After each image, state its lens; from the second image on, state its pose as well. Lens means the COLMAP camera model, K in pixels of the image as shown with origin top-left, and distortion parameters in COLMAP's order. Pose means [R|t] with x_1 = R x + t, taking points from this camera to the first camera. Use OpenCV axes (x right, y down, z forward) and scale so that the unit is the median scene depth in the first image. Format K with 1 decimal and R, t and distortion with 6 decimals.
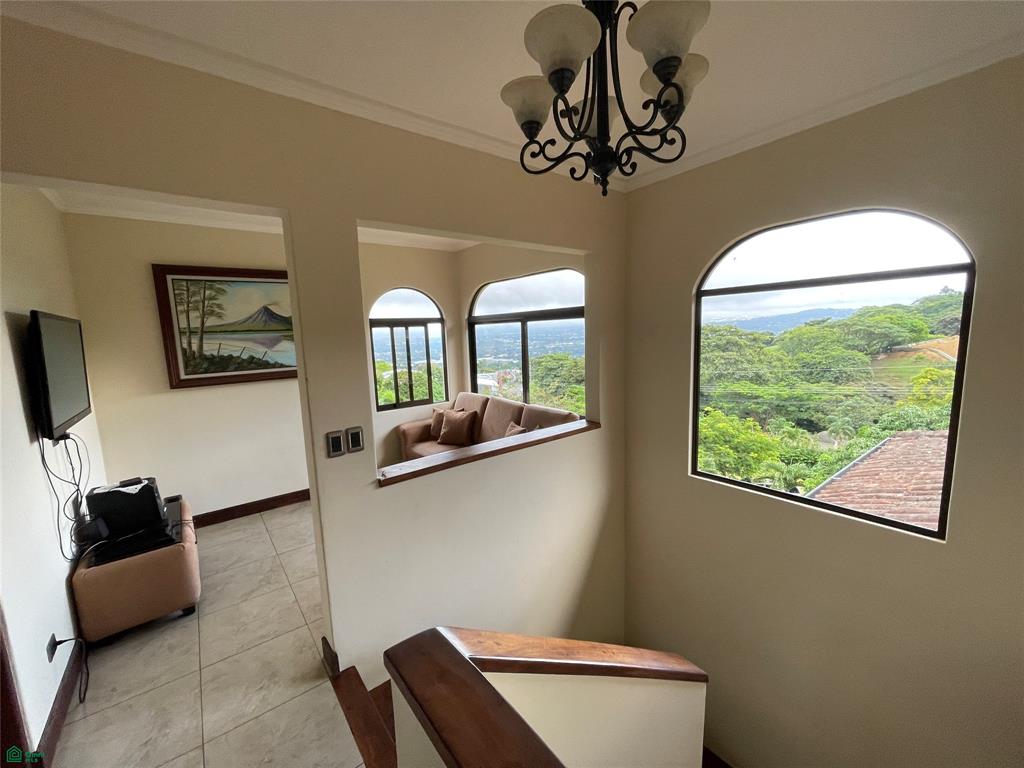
lens RADIAL K [[410.3, 0, 507.3], [0, 410.3, 386.2], [0, 0, 1]] dist [0.000263, -0.000018]
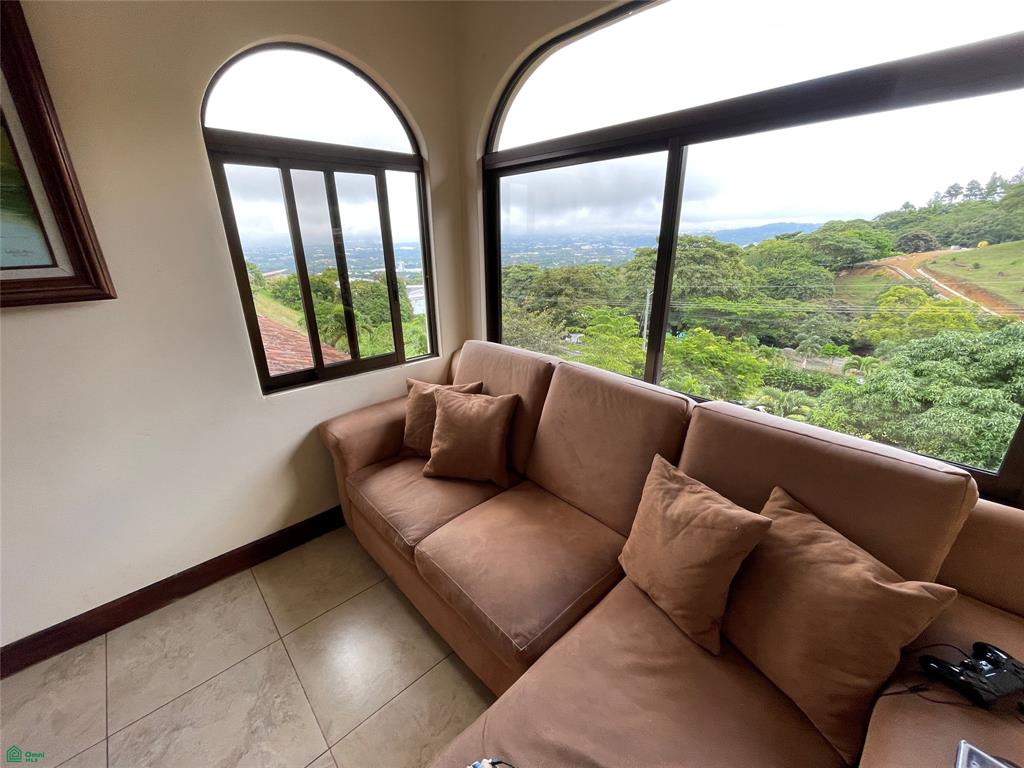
lens RADIAL K [[413.0, 0, 509.6], [0, 413.0, 387.7], [0, 0, 1]] dist [-0.001518, -0.000027]
pose [[0.995648, -0.008540, 0.092797, -0.022170], [-0.011265, 0.977461, 0.210815, -0.005737], [-0.092506, -0.210943, 0.973111, 0.110377]]
